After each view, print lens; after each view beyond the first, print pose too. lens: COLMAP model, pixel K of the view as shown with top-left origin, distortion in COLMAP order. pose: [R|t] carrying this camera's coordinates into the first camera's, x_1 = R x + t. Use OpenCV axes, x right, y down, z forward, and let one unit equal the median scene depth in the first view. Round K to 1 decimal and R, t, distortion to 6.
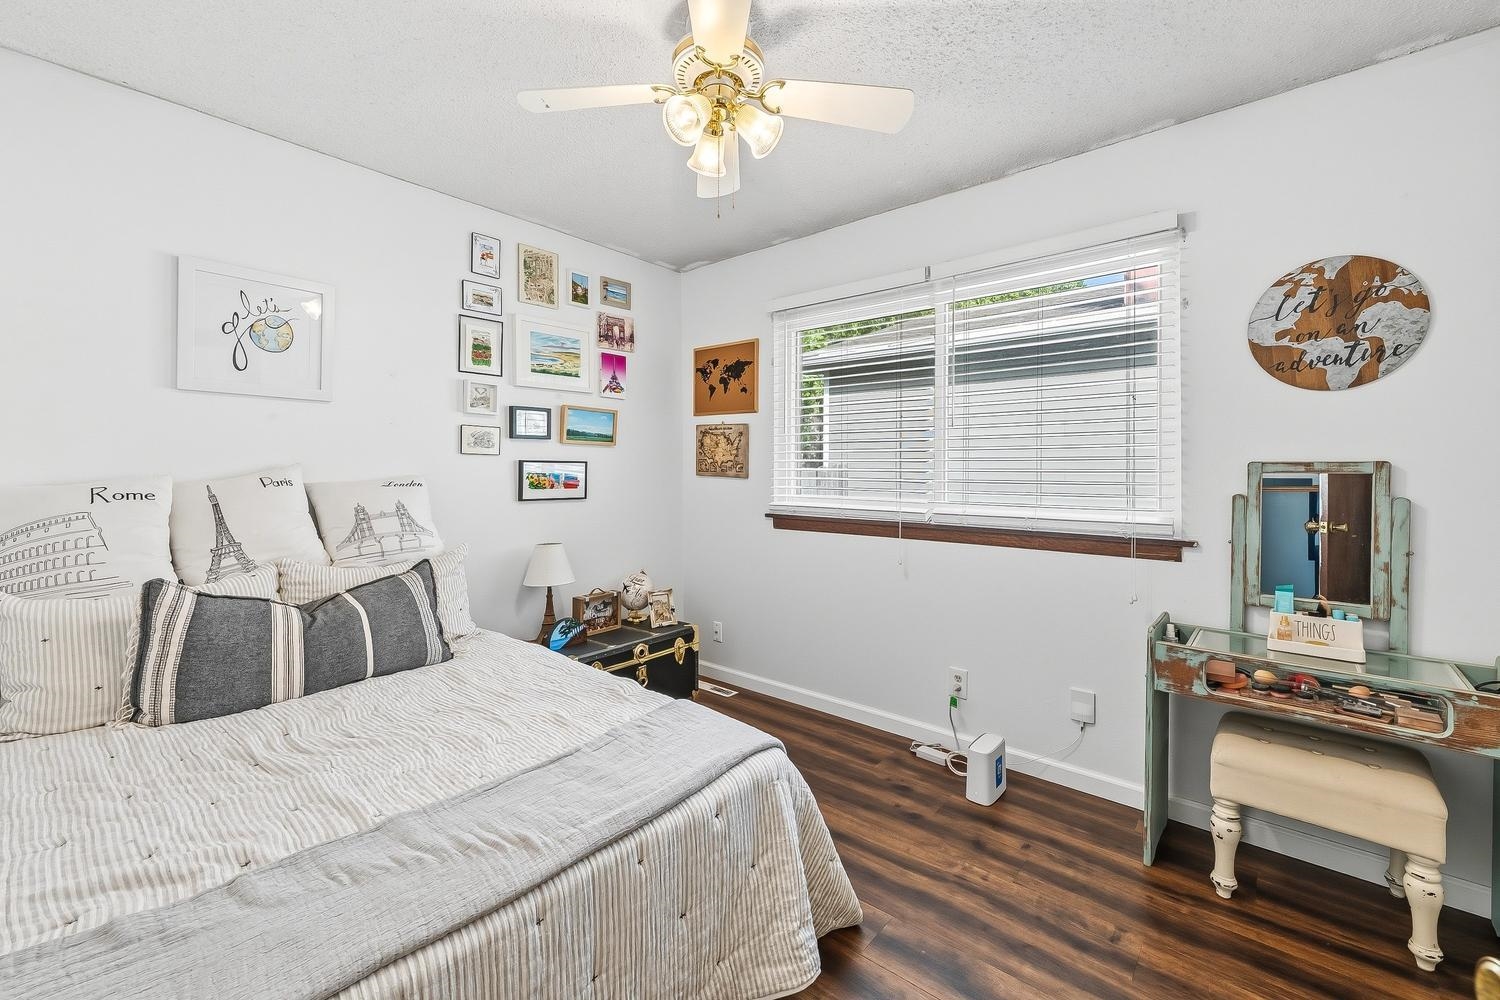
lens RADIAL K [[610.9, 0, 756.5], [0, 610.9, 487.9], [0, 0, 1]] dist [-0.000319, -0.000275]
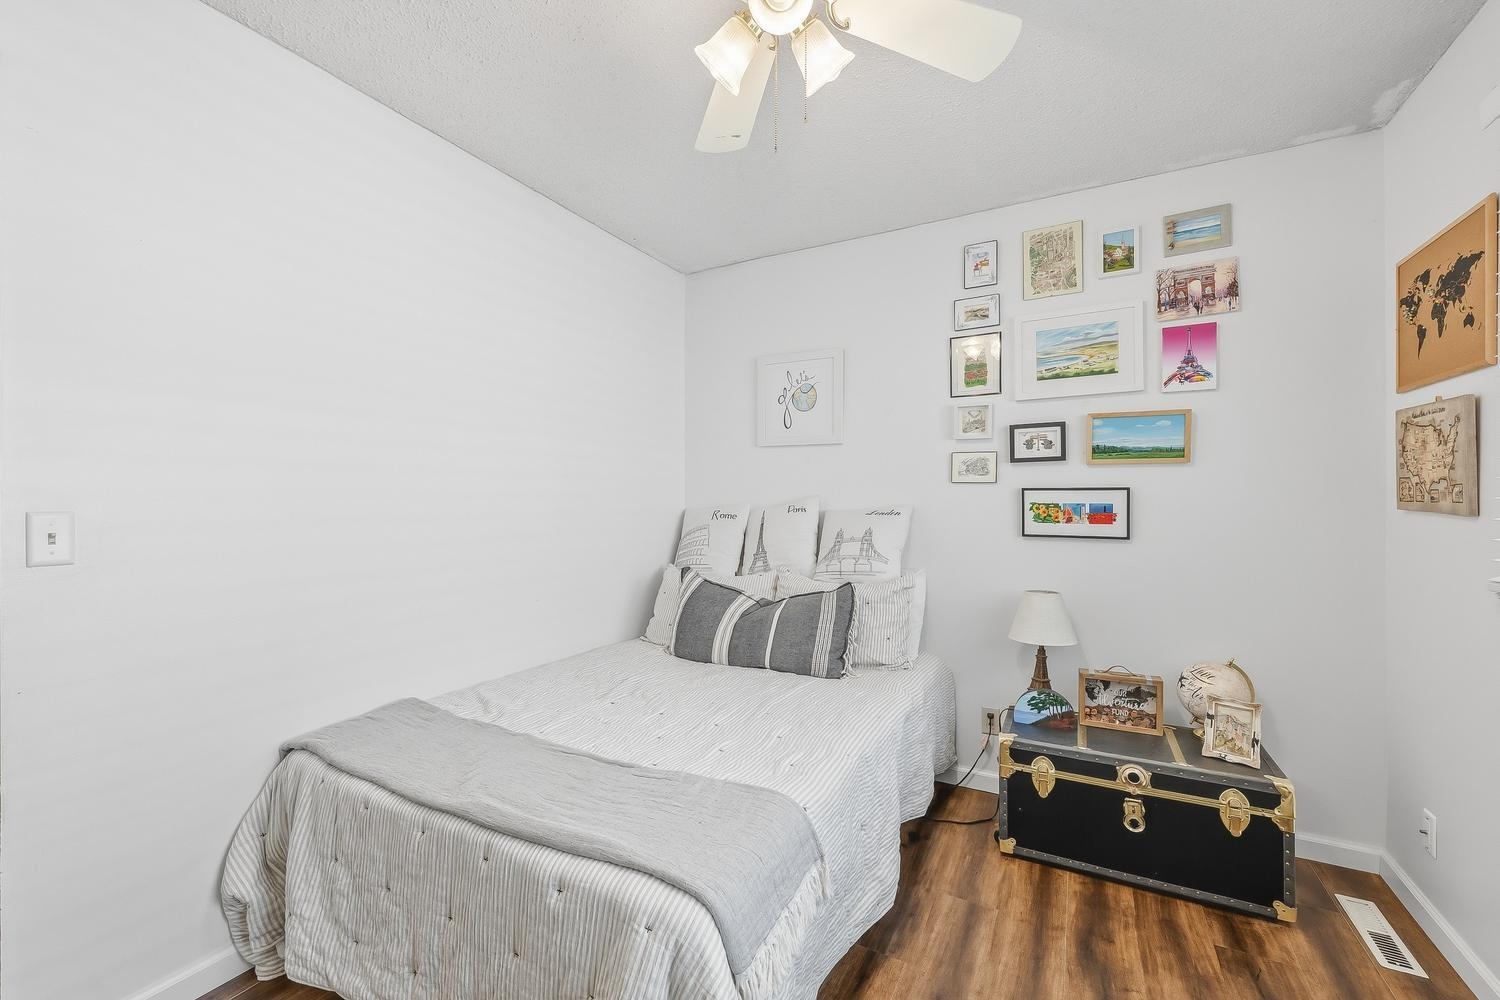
lens RADIAL K [[610.9, 0, 755.0], [0, 610.9, 510.5], [0, 0, 1]] dist [-0.000319, -0.000275]
pose [[0.209437, 0.014993, -0.977707, 0.345691], [-0.027211, 0.999585, 0.009499, -0.011366], [0.977443, 0.024615, 0.209758, 0.439396]]
